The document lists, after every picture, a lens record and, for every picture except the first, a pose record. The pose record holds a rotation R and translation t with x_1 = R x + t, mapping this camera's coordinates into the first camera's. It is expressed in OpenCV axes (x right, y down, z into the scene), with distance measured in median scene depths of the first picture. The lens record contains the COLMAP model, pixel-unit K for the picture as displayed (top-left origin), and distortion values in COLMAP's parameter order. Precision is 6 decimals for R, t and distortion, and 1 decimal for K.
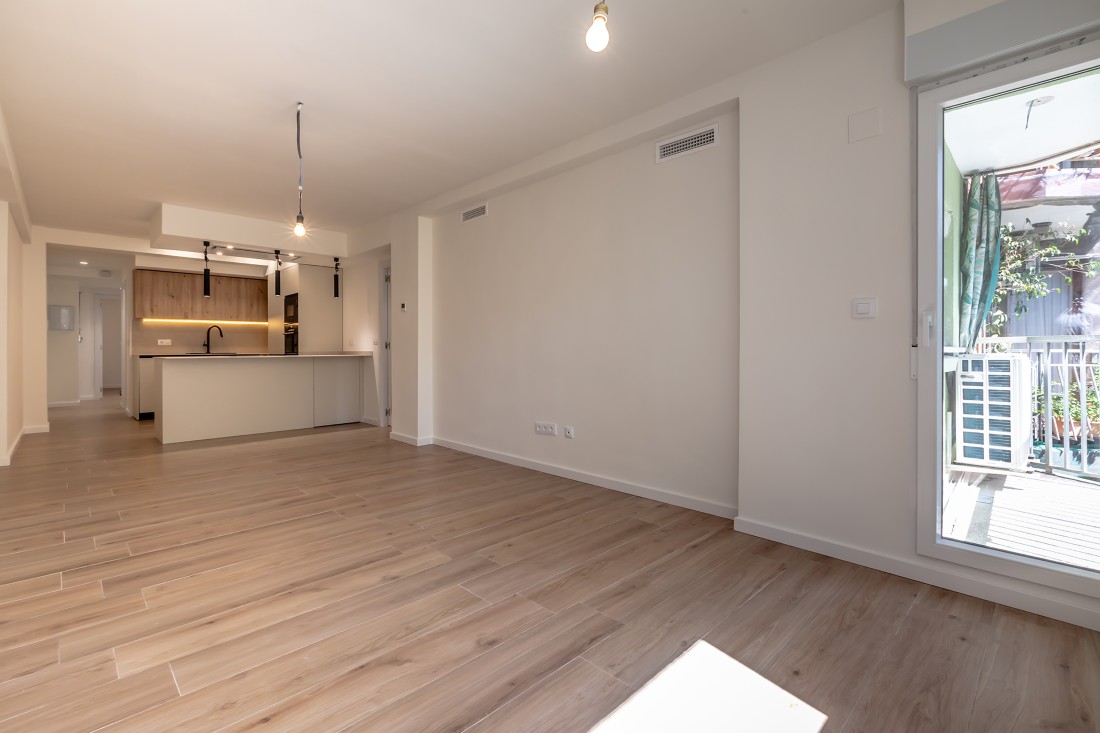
lens RADIAL K [[498.3, 0, 529.4], [0, 498.3, 348.3], [0, 0, 1]] dist [0.000239, -0.000531]
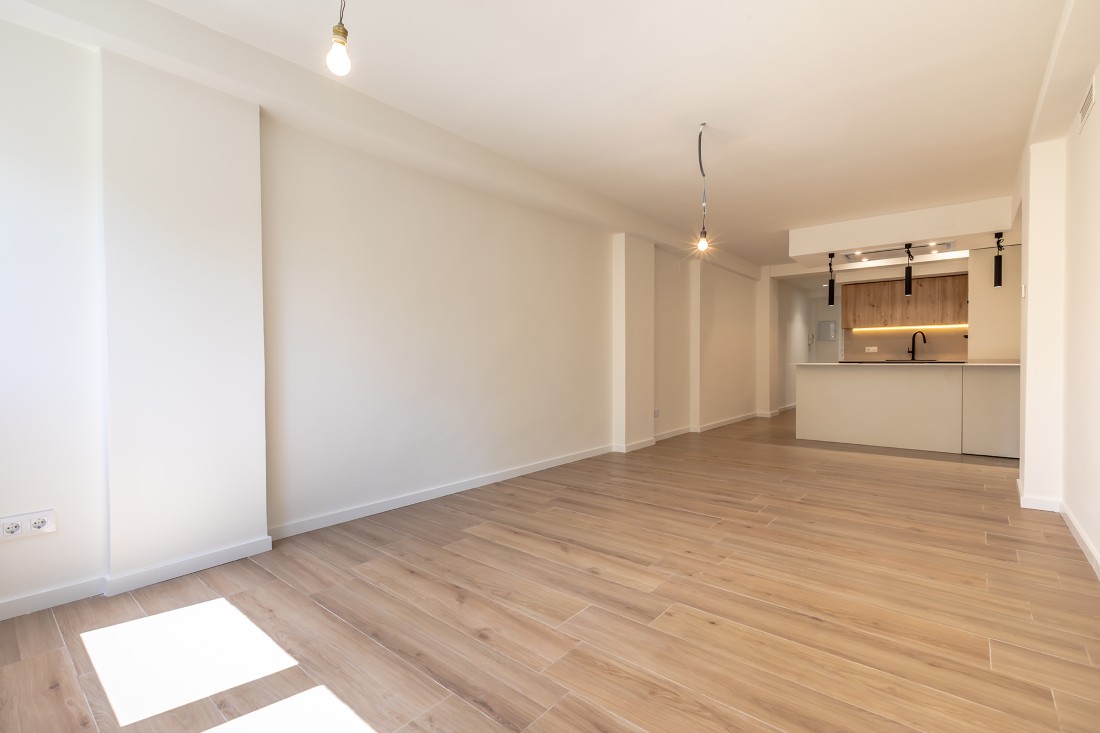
lens RADIAL K [[484.7, 0, 571.2], [0, 484.7, 367.0], [0, 0, 1]] dist [0.000709, 0.000140]
pose [[0.139271, 0.019957, -0.990053, 0.524991], [0.005739, 0.999764, 0.020960, -0.000628], [0.990238, -0.008601, 0.139123, 0.574228]]
